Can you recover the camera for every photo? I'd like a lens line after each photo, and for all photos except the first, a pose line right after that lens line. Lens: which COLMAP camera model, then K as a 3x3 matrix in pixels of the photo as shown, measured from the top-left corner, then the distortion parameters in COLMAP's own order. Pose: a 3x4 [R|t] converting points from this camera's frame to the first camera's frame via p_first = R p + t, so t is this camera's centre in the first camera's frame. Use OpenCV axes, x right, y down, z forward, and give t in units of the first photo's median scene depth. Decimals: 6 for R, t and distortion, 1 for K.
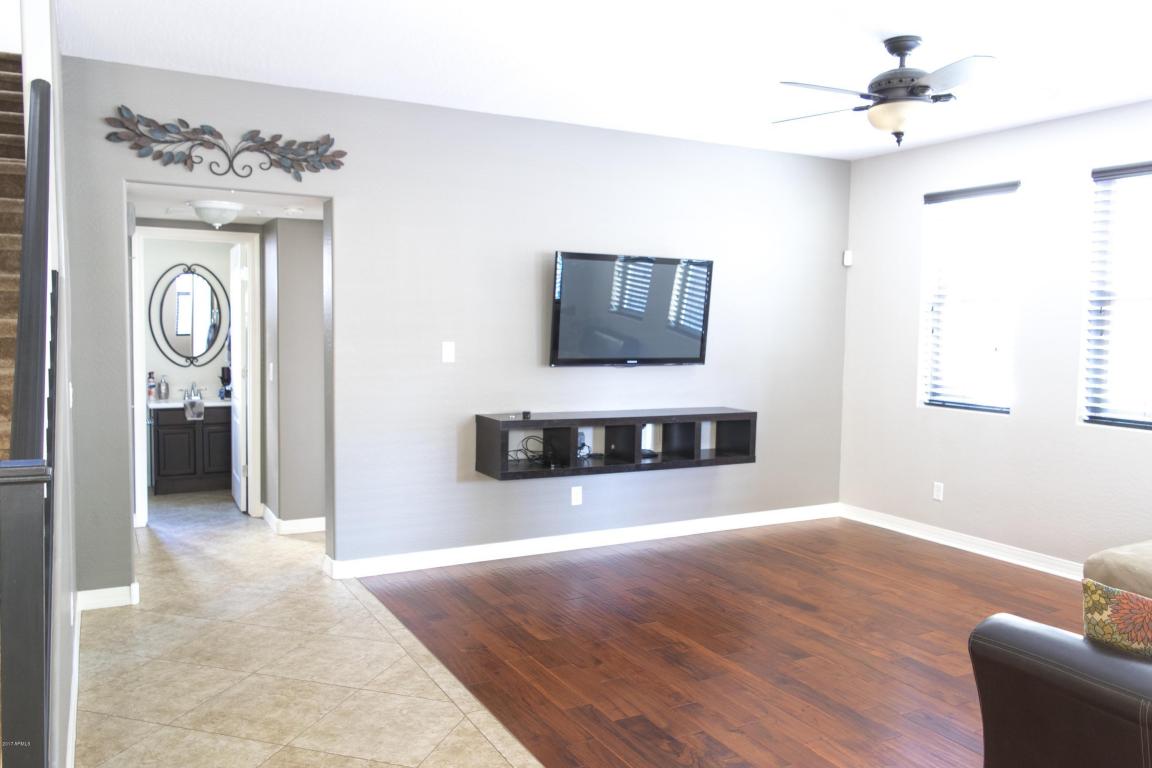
lens RADIAL K [[885.1, 0, 570.4], [0, 885.1, 382.4], [0, 0, 1]] dist [0.005484, 0.004595]
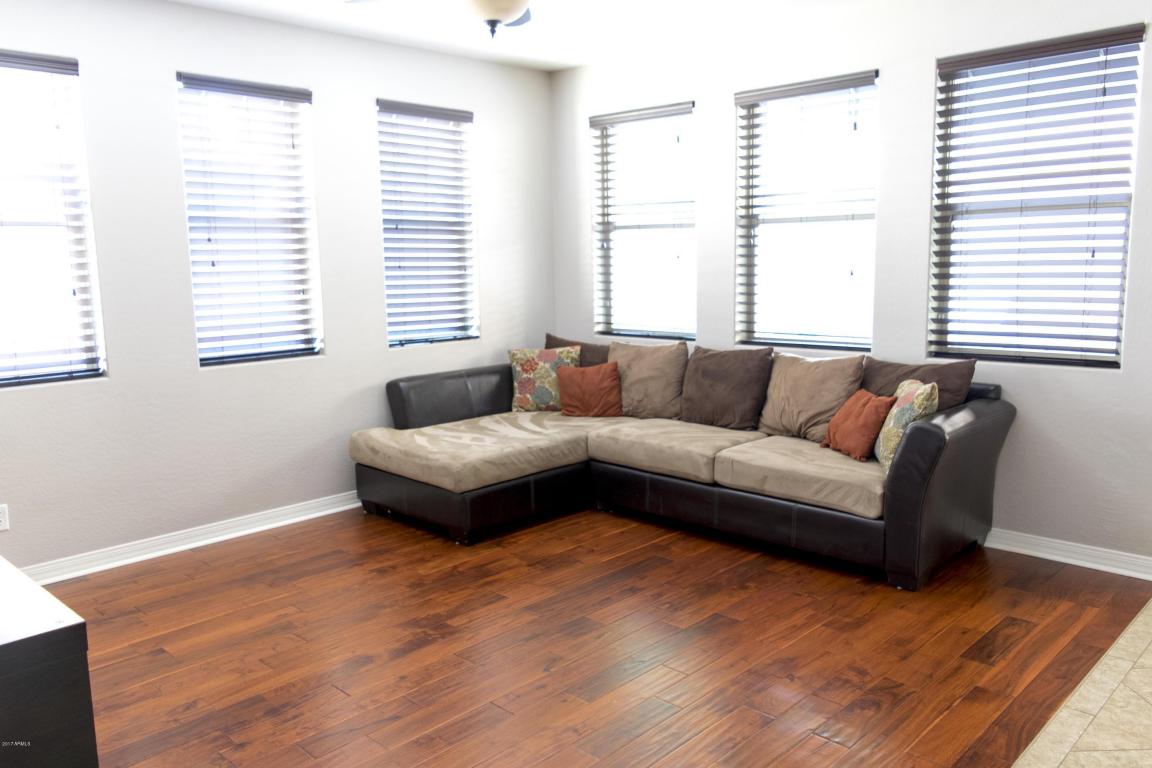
lens RADIAL K [[885.1, 0, 570.4], [0, 885.1, 382.4], [0, 0, 1]] dist [0.005484, 0.004595]
pose [[-0.303759, -0.138407, 0.942642, -0.413494], [0.079652, 0.982239, 0.169888, -0.067520], [-0.949414, 0.126688, -0.287339, 1.016405]]
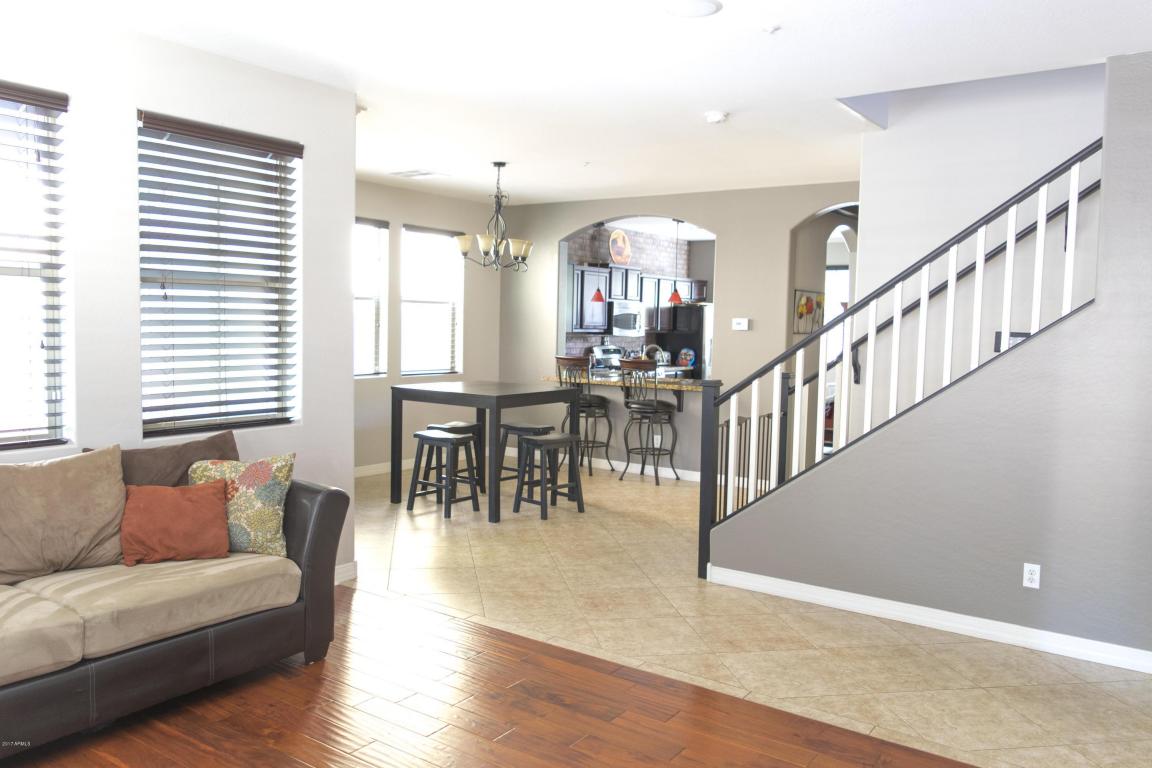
lens RADIAL K [[885.1, 0, 570.4], [0, 885.1, 382.4], [0, 0, 1]] dist [0.005484, 0.004595]
pose [[-0.892500, -0.001521, -0.451045, 0.410616], [-0.066008, 0.989669, 0.127274, -0.089577], [0.446192, 0.143365, -0.883380, 1.305624]]
